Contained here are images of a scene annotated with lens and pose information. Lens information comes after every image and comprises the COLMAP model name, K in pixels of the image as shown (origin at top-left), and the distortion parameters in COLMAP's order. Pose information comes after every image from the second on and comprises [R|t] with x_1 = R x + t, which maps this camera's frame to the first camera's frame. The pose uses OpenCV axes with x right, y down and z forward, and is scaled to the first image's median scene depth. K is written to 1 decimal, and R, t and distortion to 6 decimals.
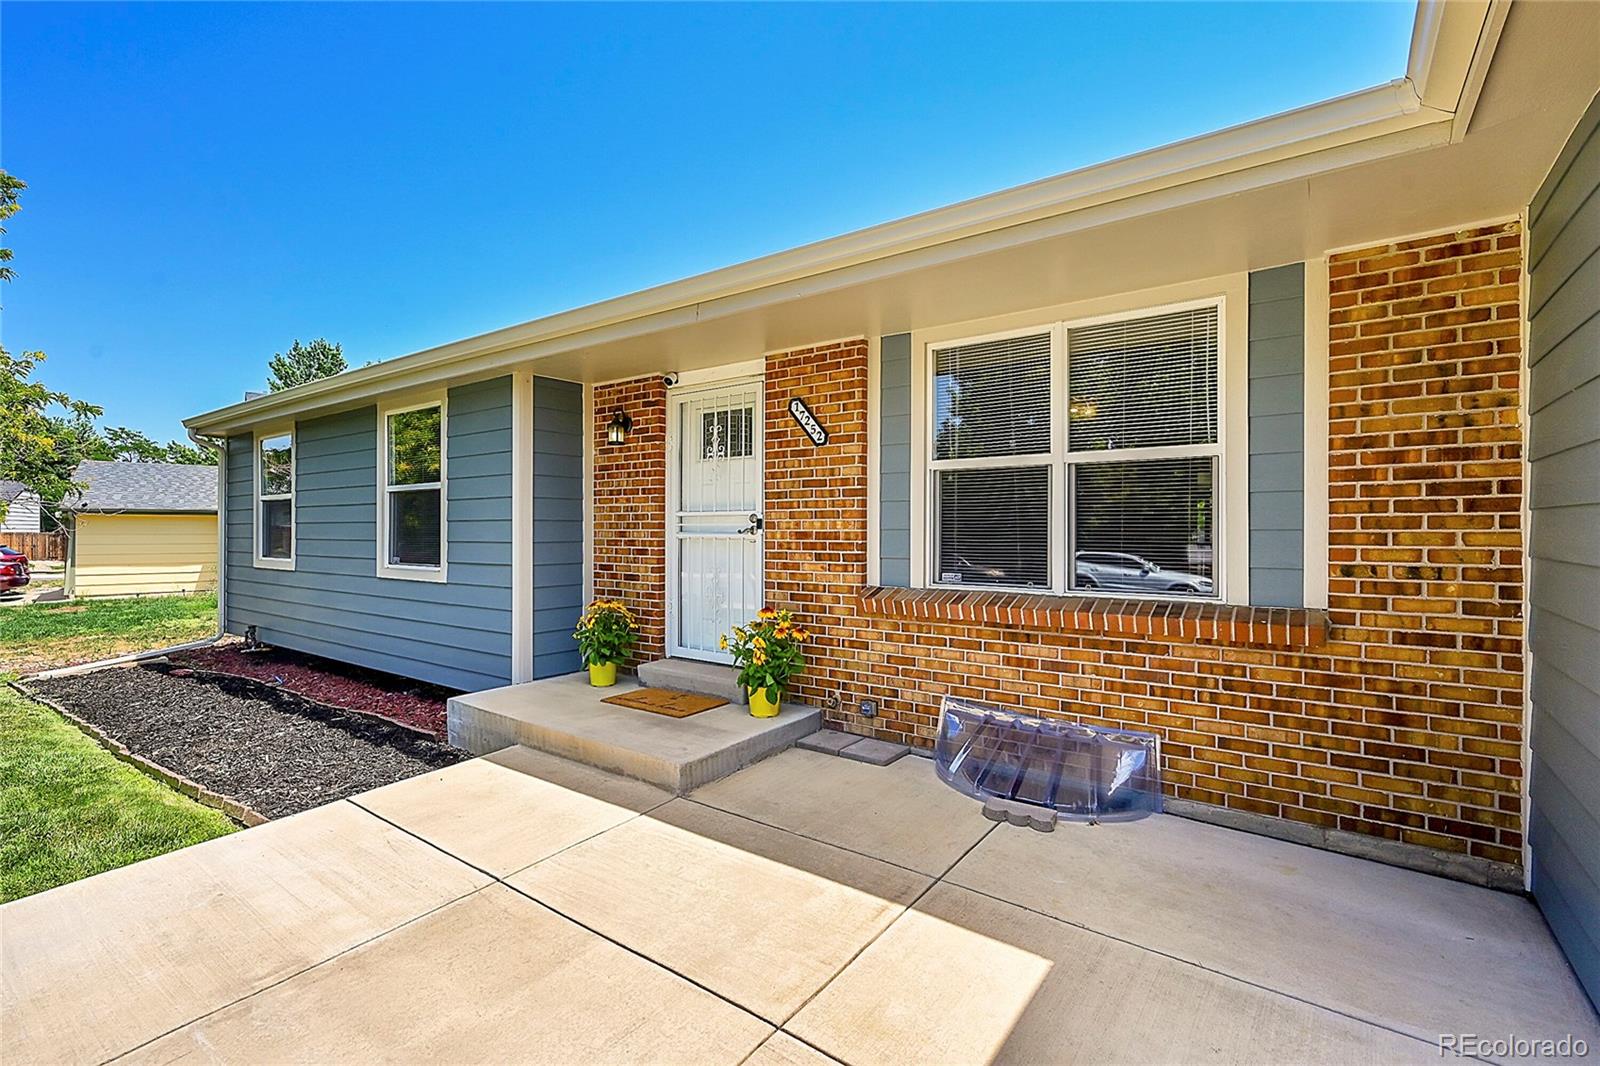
lens RADIAL K [[682.0, 0, 806.0], [0, 682.0, 532.3], [0, 0, 1]] dist [0.001354, -0.000092]
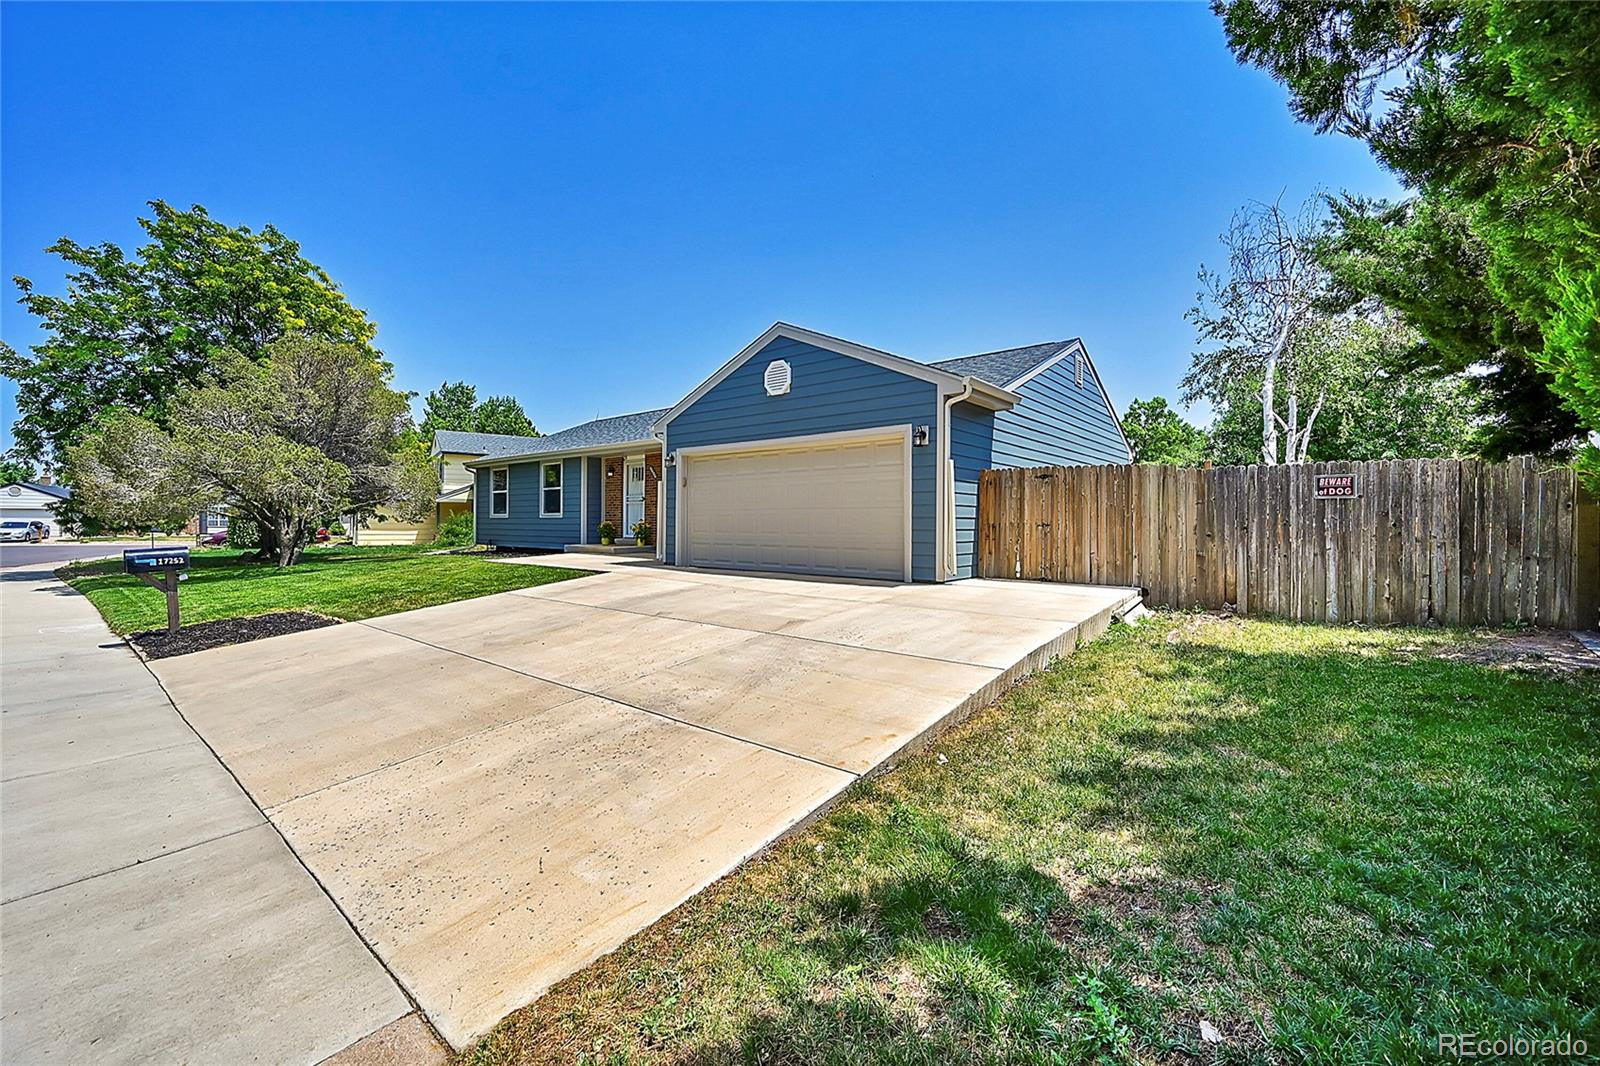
lens RADIAL K [[650.6, 0, 804.7], [0, 650.6, 530.3], [0, 0, 1]] dist [0.001912, -0.000148]
pose [[0.995424, 0.006818, -0.095317, 1.146009], [-0.006382, 0.999968, 0.004878, 0.136640], [0.095347, -0.004248, 0.995435, -2.460905]]
